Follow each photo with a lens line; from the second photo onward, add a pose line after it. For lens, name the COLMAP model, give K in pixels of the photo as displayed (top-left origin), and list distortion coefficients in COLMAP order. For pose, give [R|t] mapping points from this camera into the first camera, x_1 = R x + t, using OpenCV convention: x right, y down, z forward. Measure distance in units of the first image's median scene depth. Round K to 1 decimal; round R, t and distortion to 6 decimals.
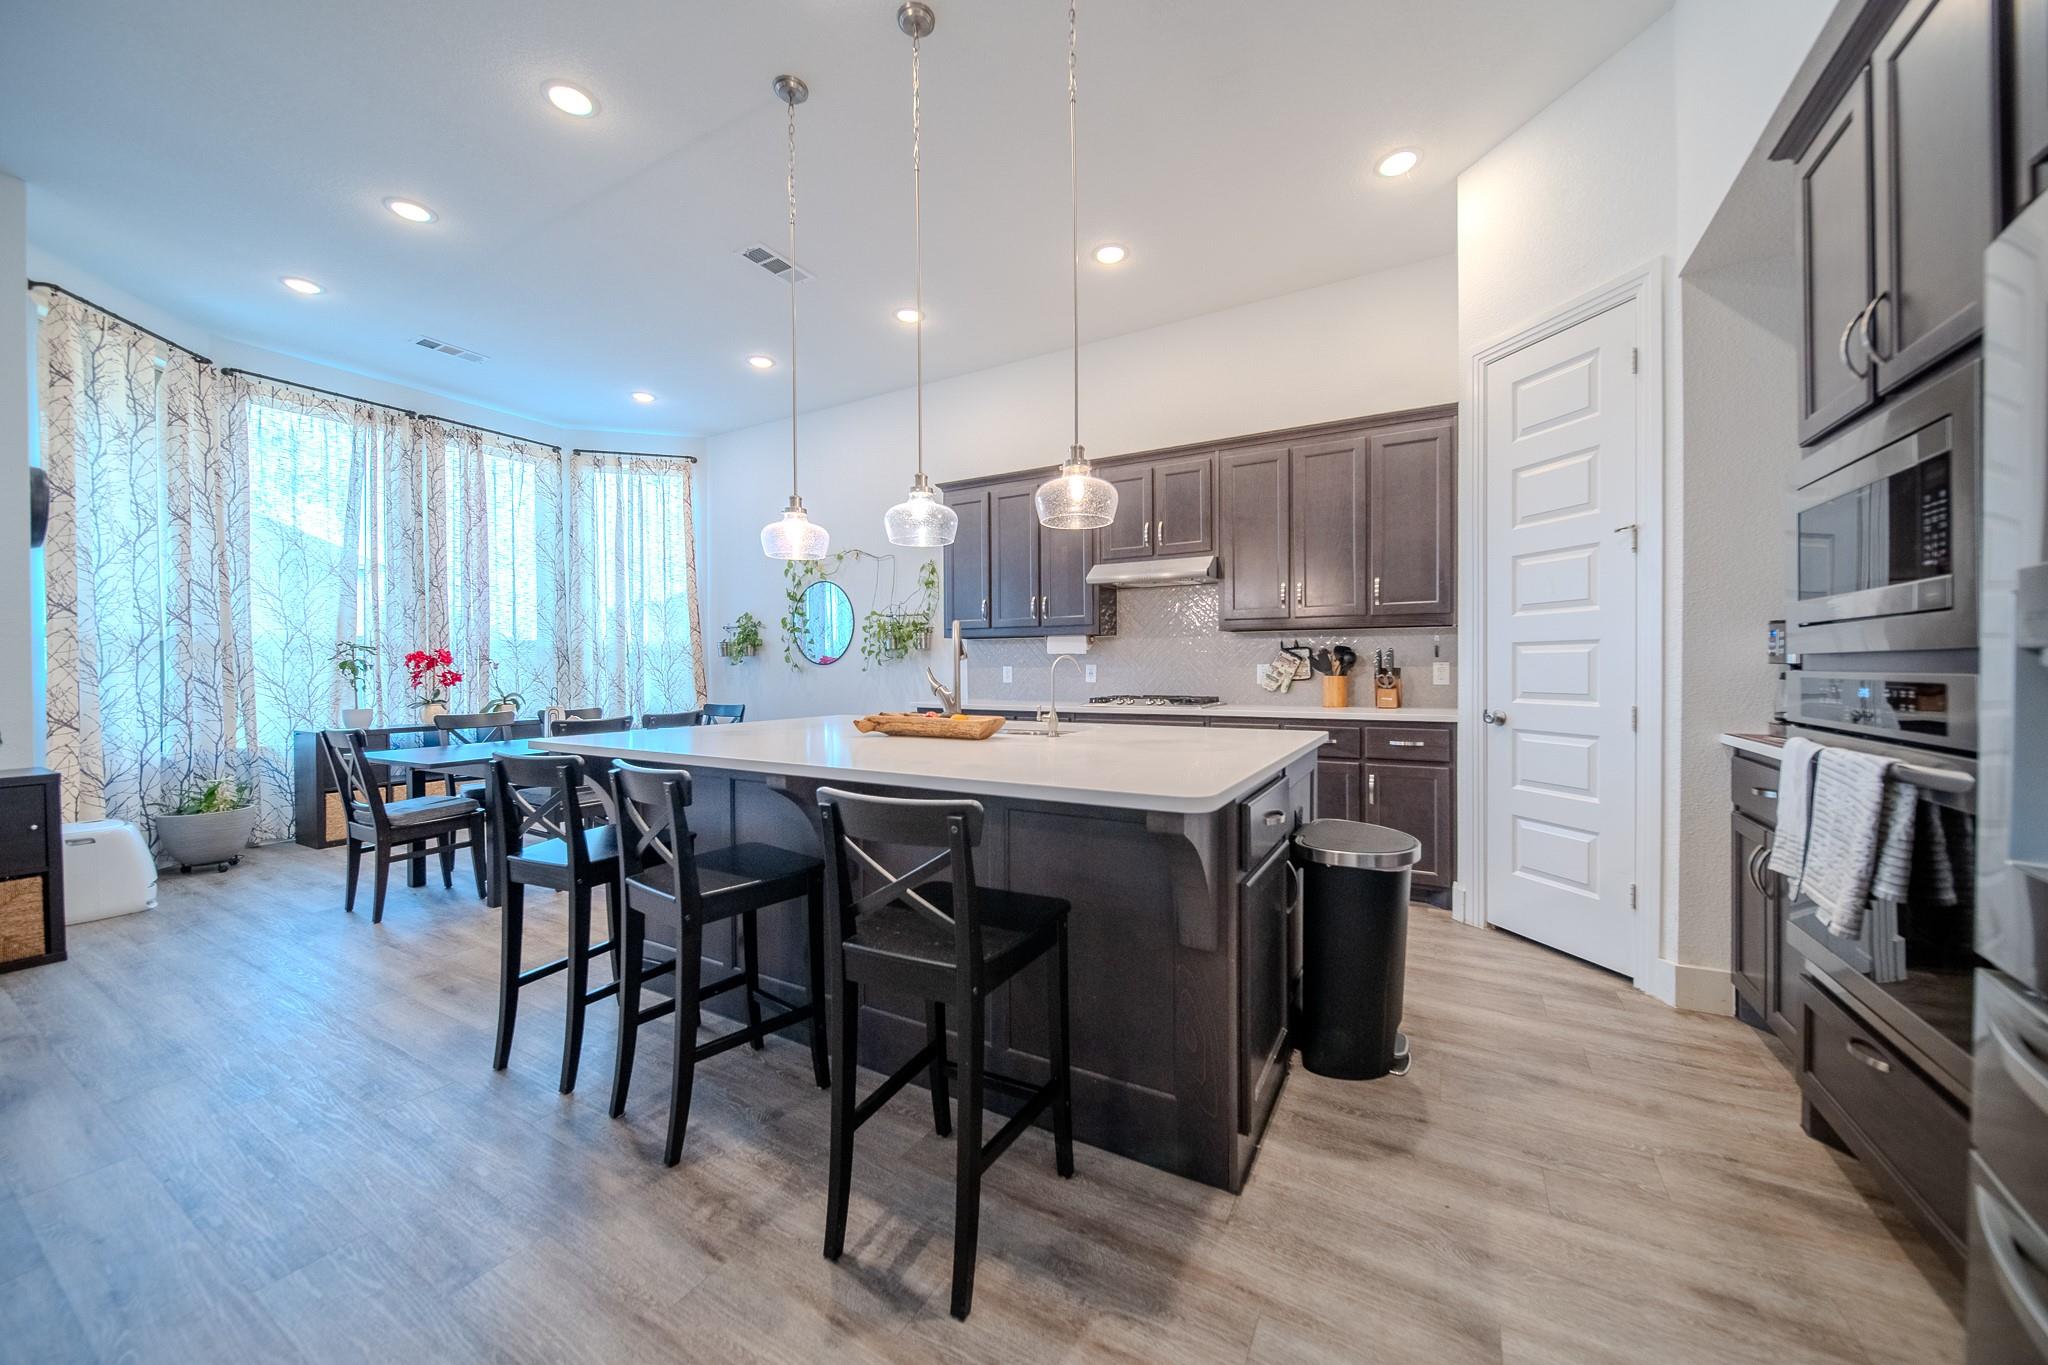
lens RADIAL K [[748.1, 0, 1032.6], [0, 748.1, 670.1], [0, 0, 1]] dist [-0.000665, -0.000190]
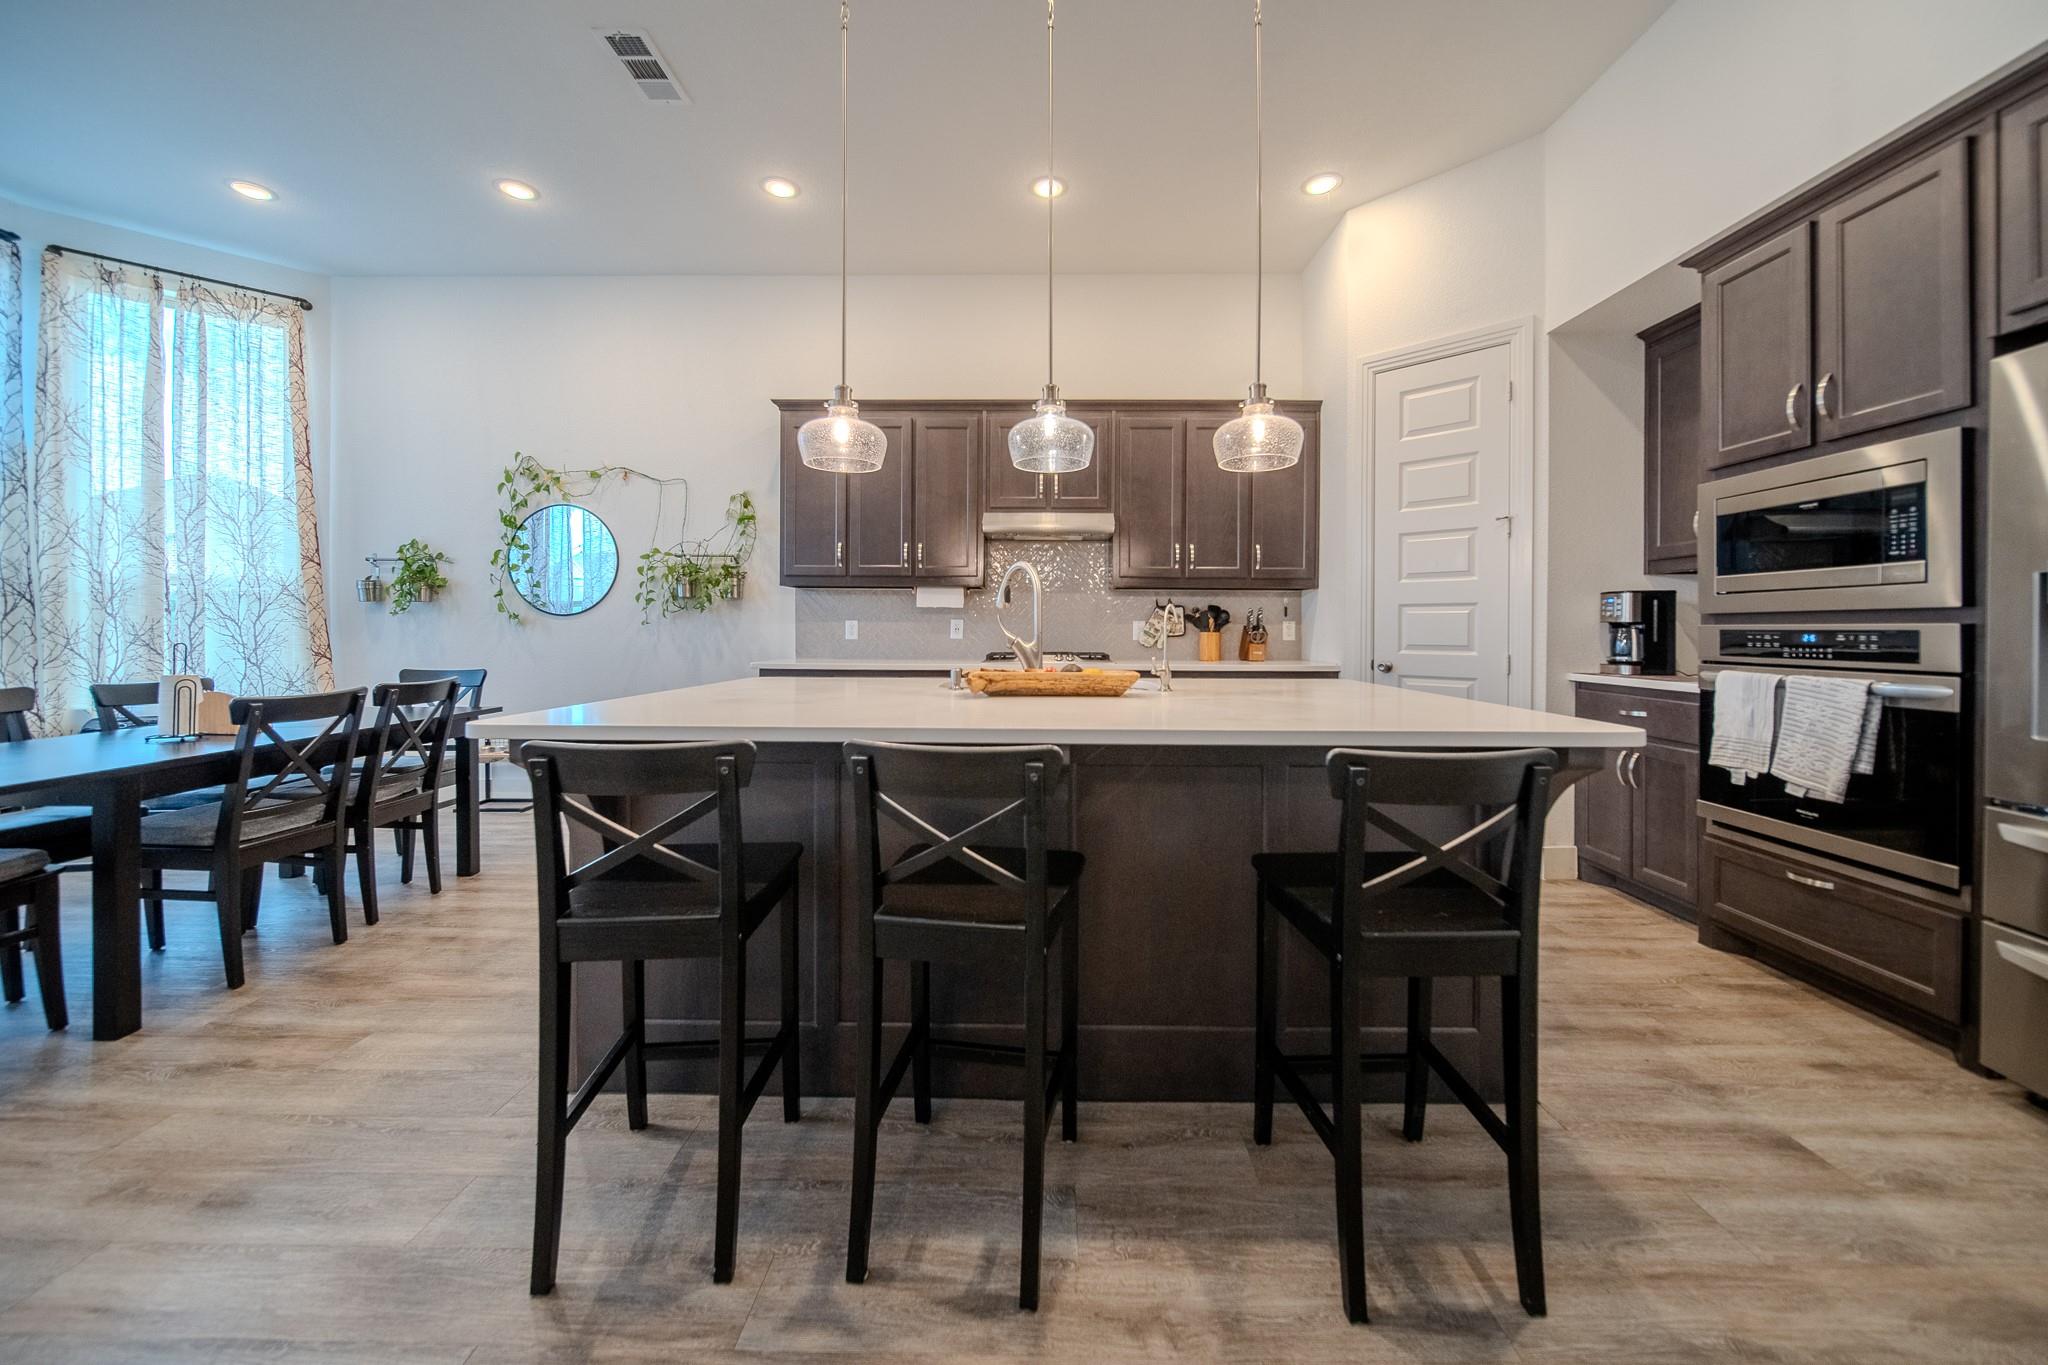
lens RADIAL K [[755.5, 0, 1029.9], [0, 755.5, 630.6], [0, 0, 1]] dist [-0.001550, -0.000312]
pose [[0.871579, 0.008509, 0.490181, -0.366571], [-0.007079, 0.999964, -0.004771, 0.012074], [-0.490204, 0.000688, 0.871607, 0.166314]]
